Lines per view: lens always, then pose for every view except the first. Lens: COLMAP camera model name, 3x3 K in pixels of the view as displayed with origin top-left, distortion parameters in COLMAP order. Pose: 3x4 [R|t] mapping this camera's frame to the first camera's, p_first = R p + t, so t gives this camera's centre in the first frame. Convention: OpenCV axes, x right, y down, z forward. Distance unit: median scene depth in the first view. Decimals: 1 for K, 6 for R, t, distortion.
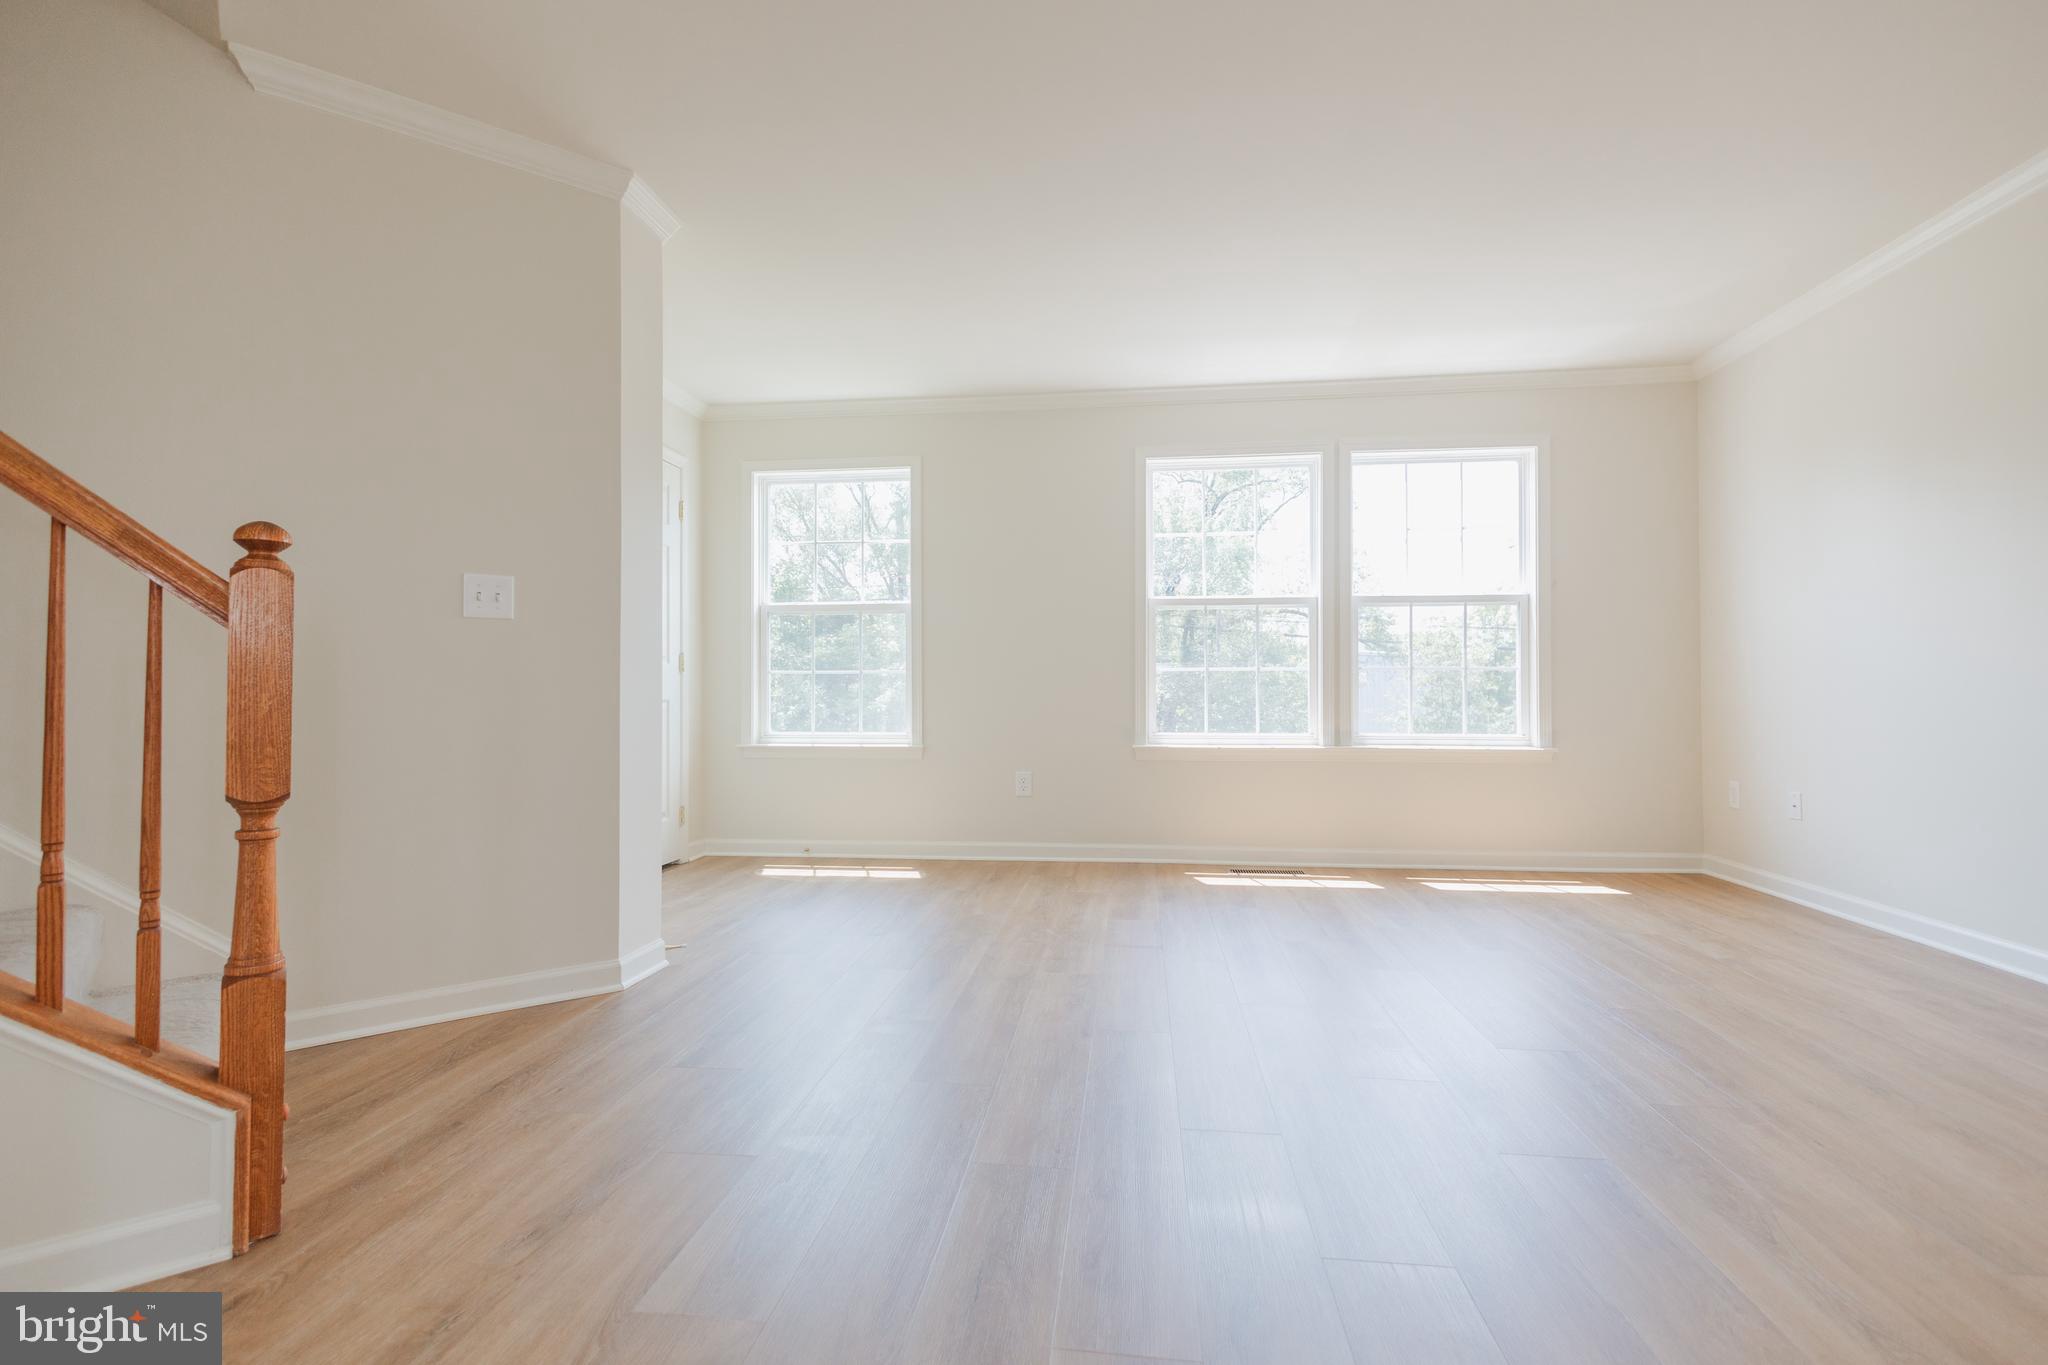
lens RADIAL K [[948.3, 0, 1024.0], [0, 948.3, 682.5], [0, 0, 1]] dist [0.001549, -0.000682]
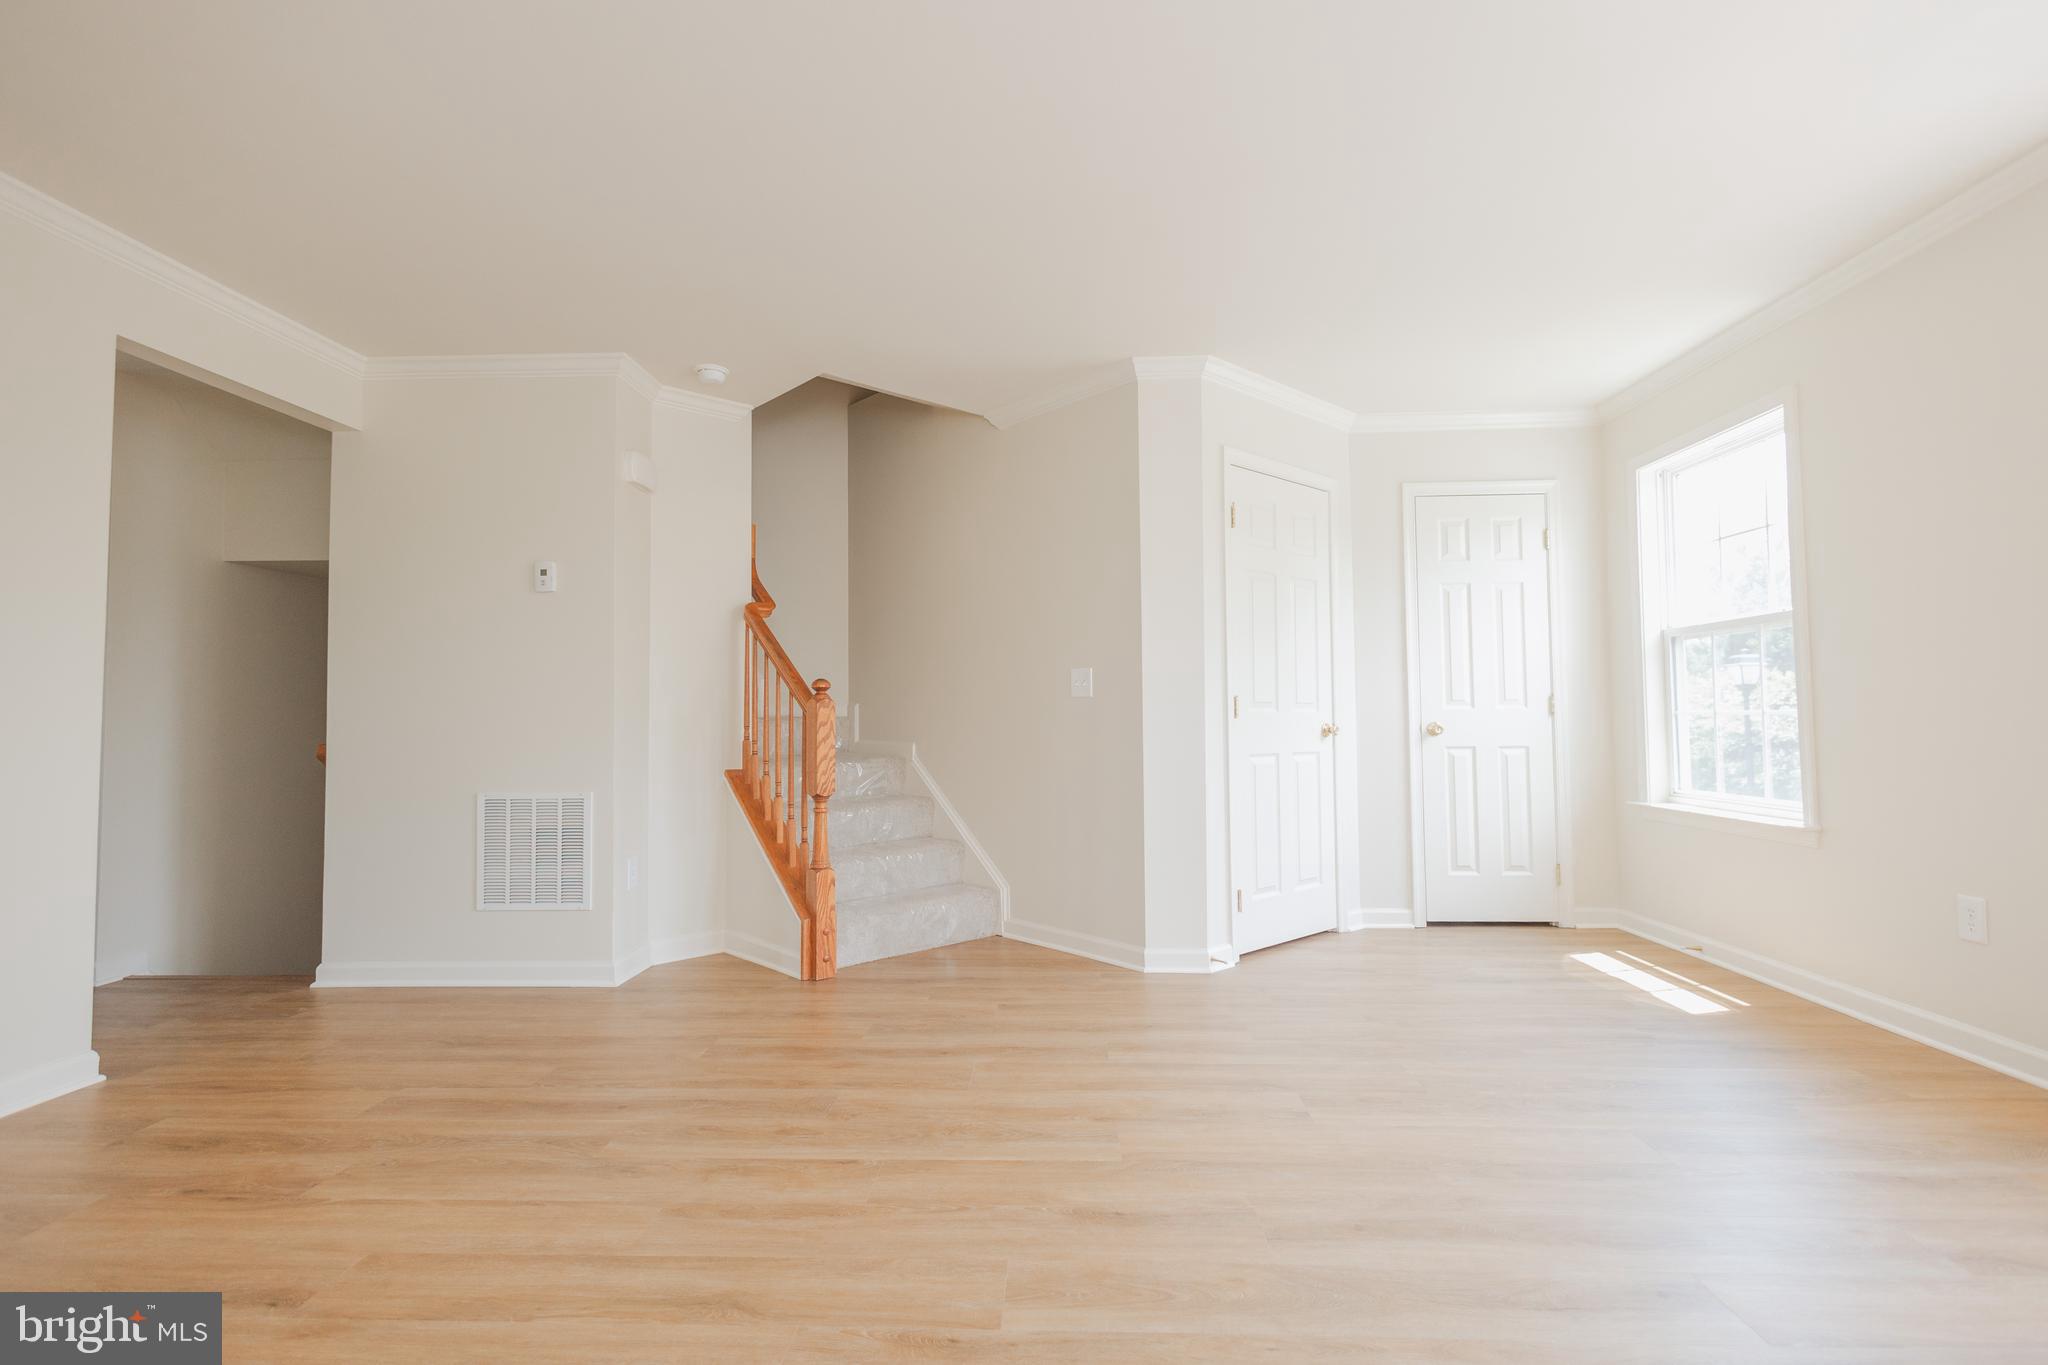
lens RADIAL K [[948.3, 0, 1024.0], [0, 948.3, 682.5], [0, 0, 1]] dist [0.001549, -0.000682]
pose [[0.063335, -0.044748, -0.996989, 0.516079], [0.020979, 0.998833, -0.043498, -0.014691], [0.997772, -0.018161, 0.064200, 0.434459]]
